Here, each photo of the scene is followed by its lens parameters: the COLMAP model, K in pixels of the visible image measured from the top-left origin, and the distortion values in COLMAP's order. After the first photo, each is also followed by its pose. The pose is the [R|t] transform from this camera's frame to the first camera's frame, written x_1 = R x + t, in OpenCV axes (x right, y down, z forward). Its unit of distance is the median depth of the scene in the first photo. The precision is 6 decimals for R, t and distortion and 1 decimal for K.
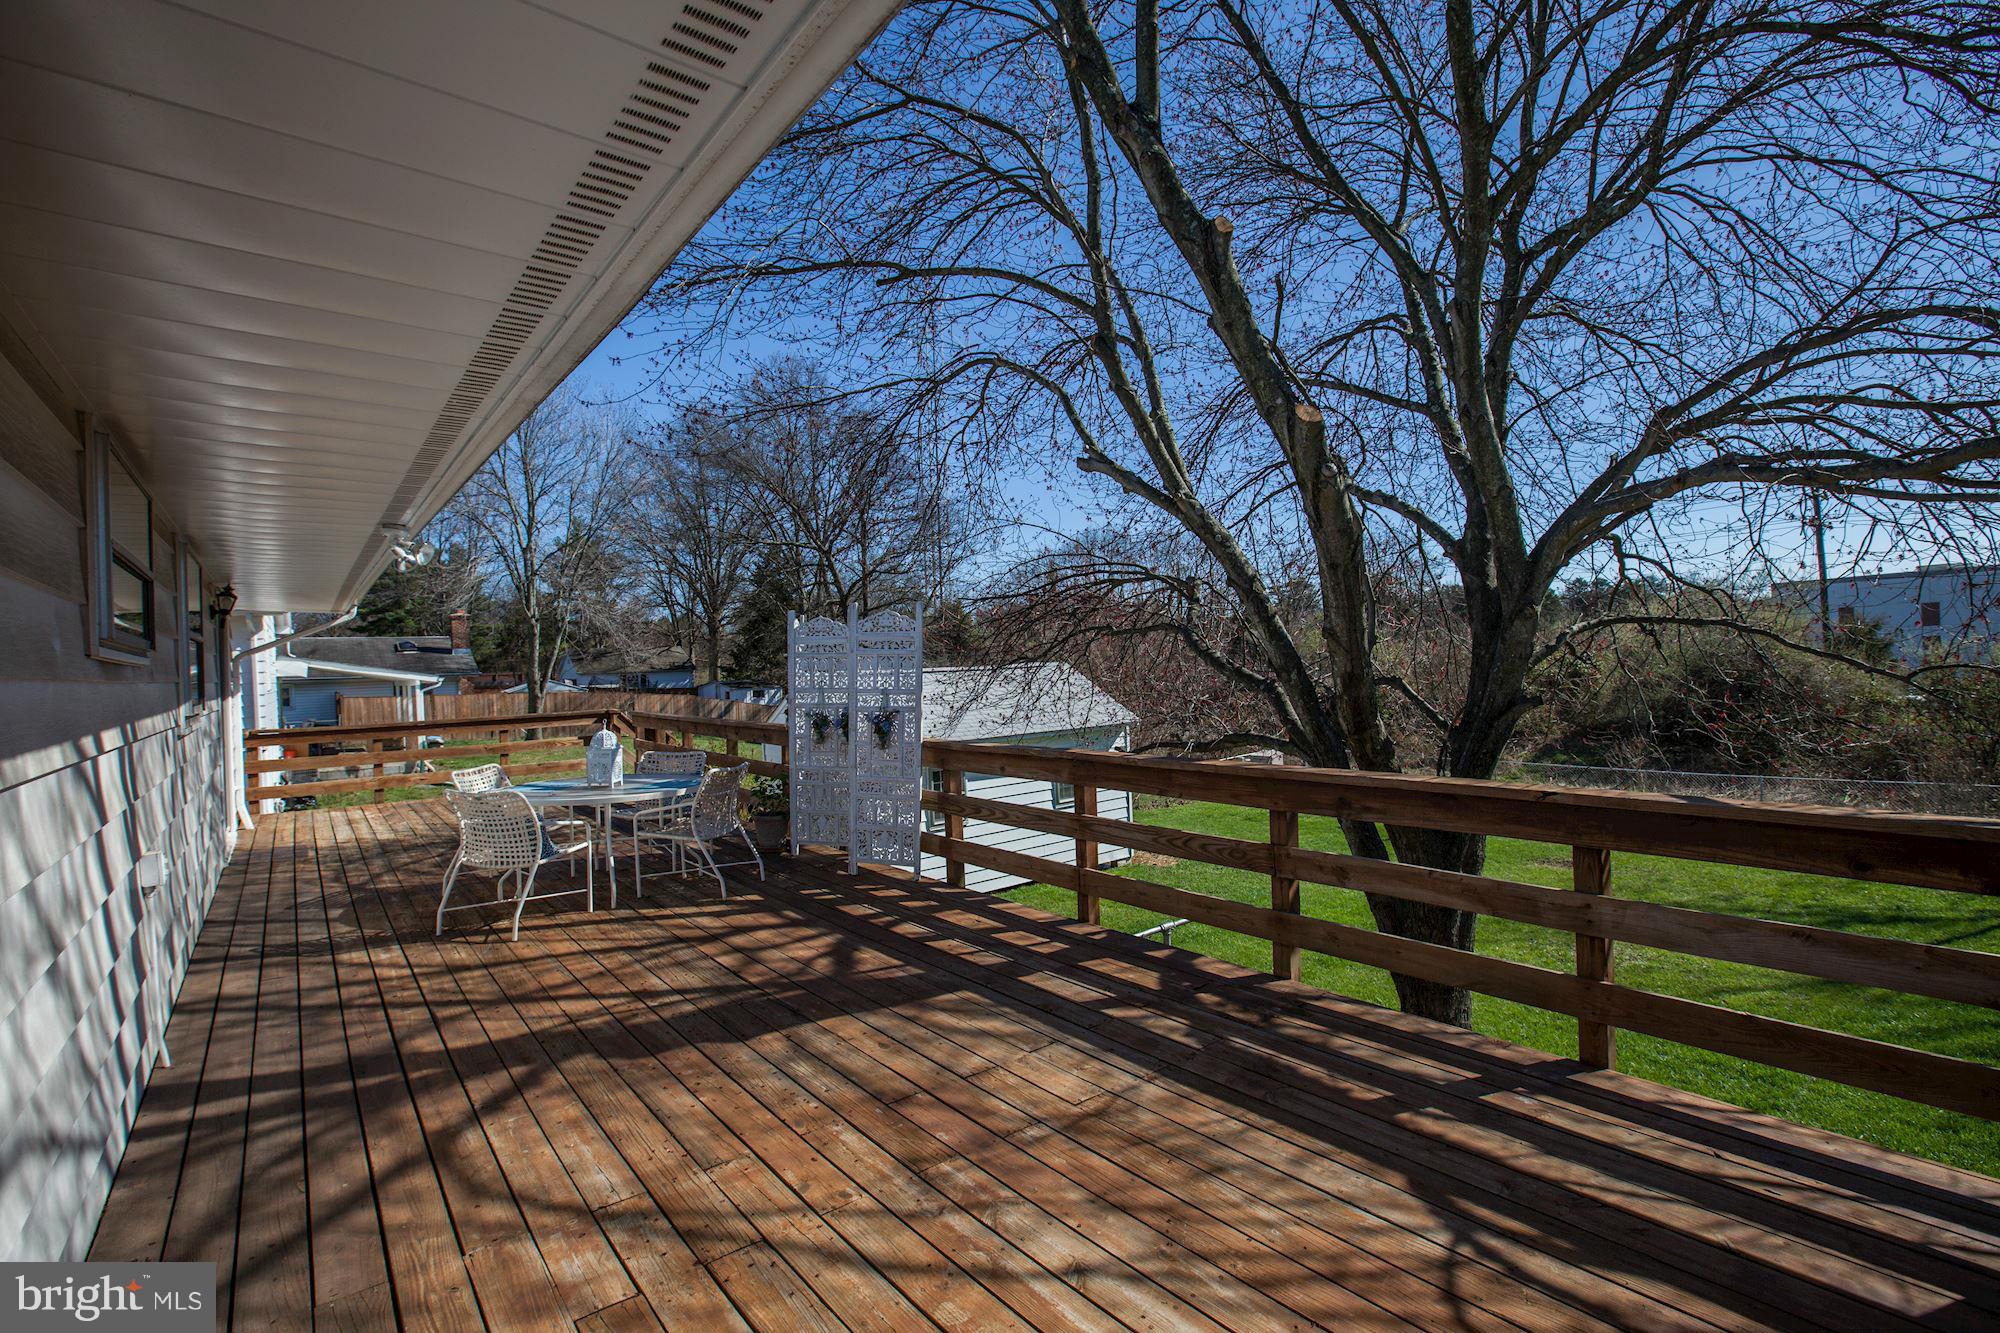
lens RADIAL K [[926.0, 0, 1000.0], [0, 926.0, 666.5], [0, 0, 1]] dist [-0.000841, -0.000131]
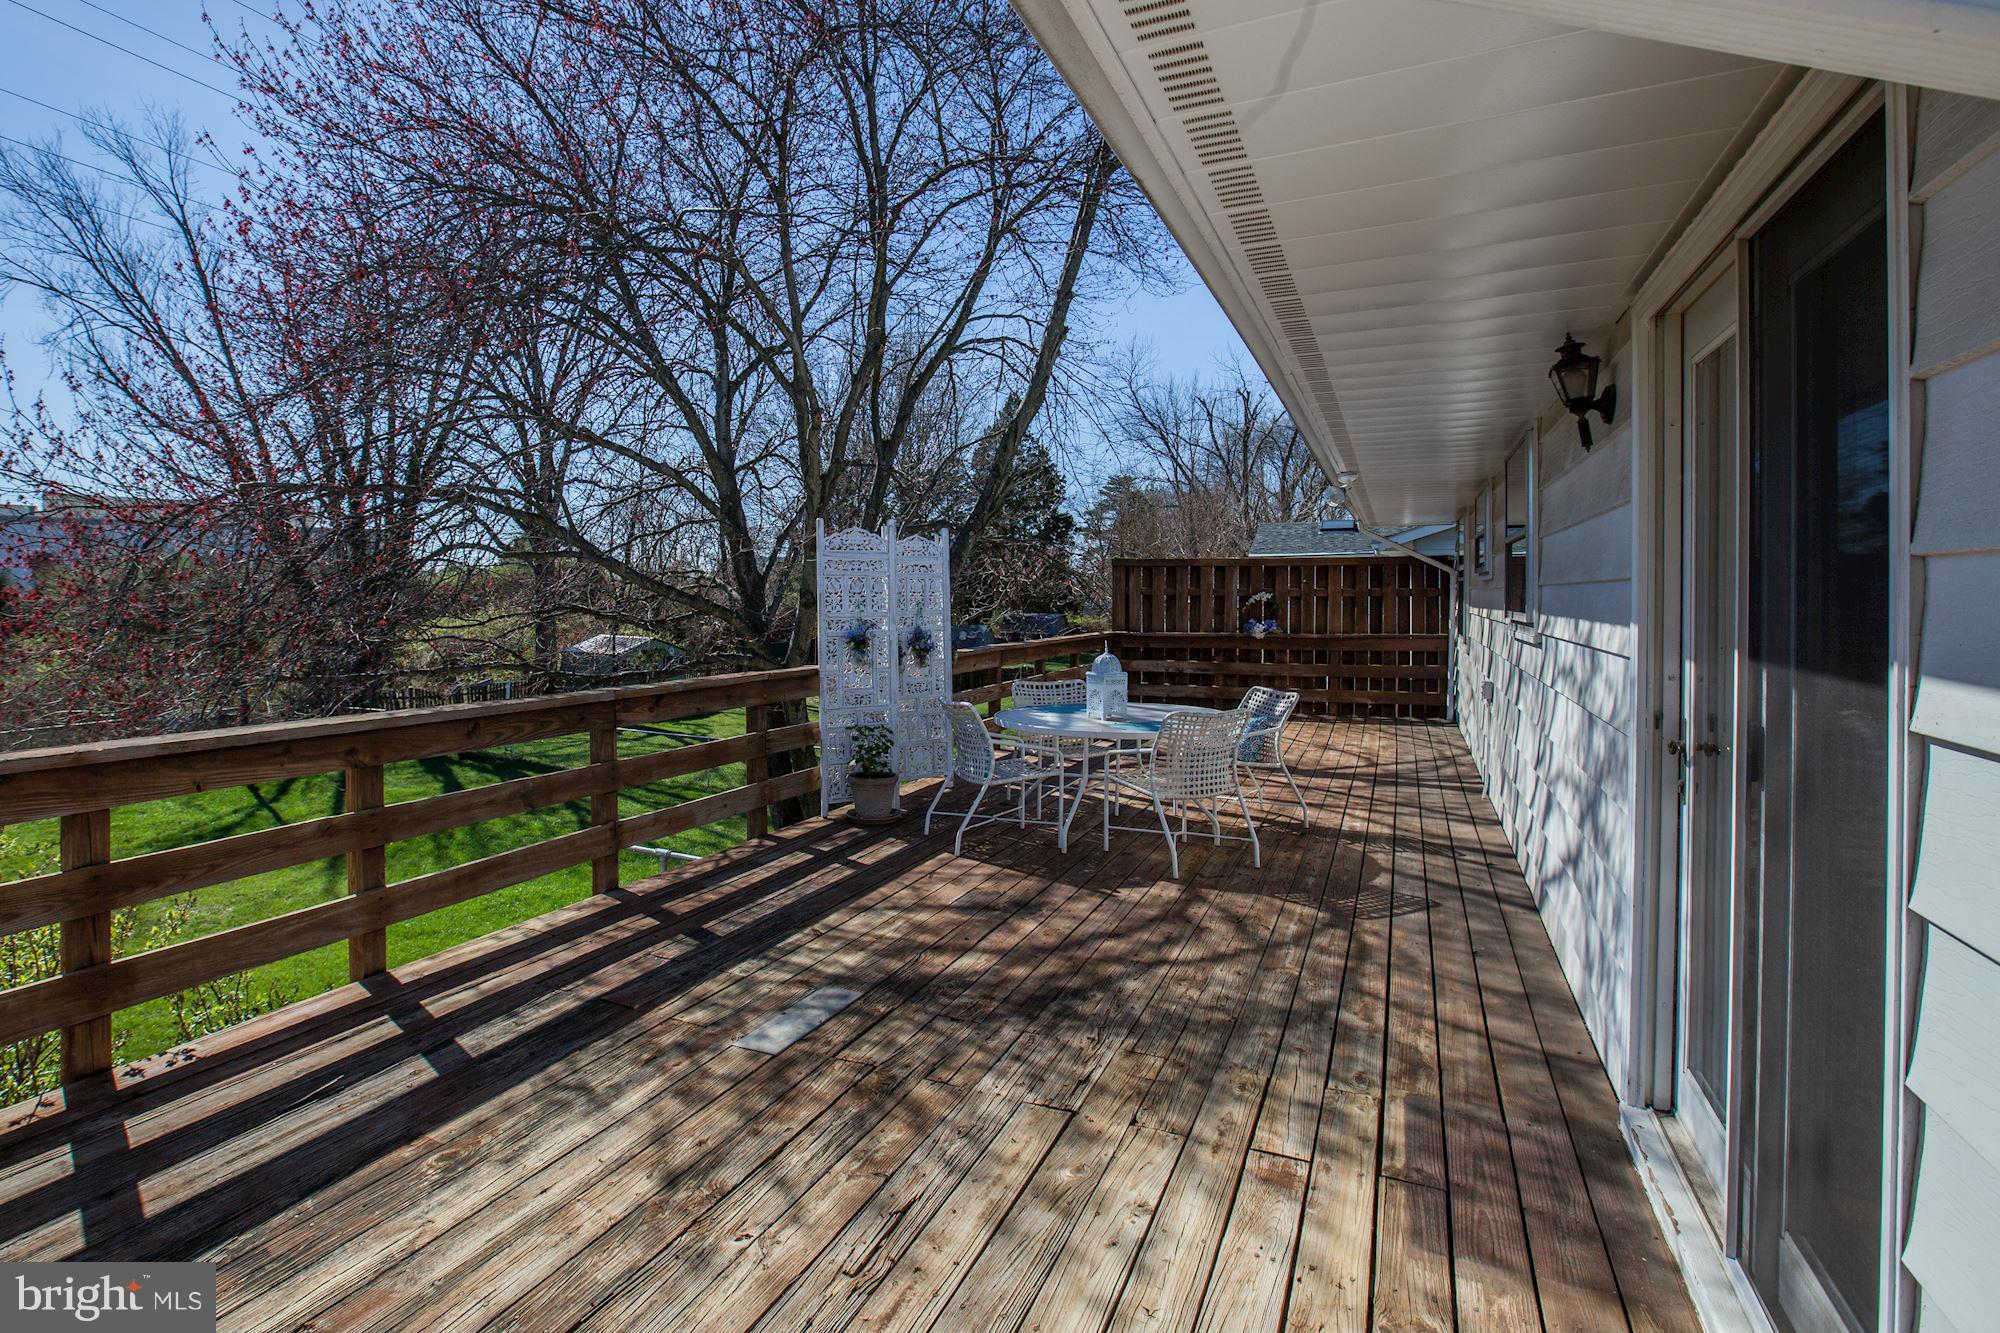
lens RADIAL K [[926.0, 0, 1000.0], [0, 926.0, 666.5], [0, 0, 1]] dist [-0.000841, -0.000131]
pose [[-0.486163, -0.017150, 0.873700, -0.887673], [-0.007938, 0.999853, 0.015209, 0.060719], [-0.873832, 0.000458, -0.486227, 1.189949]]
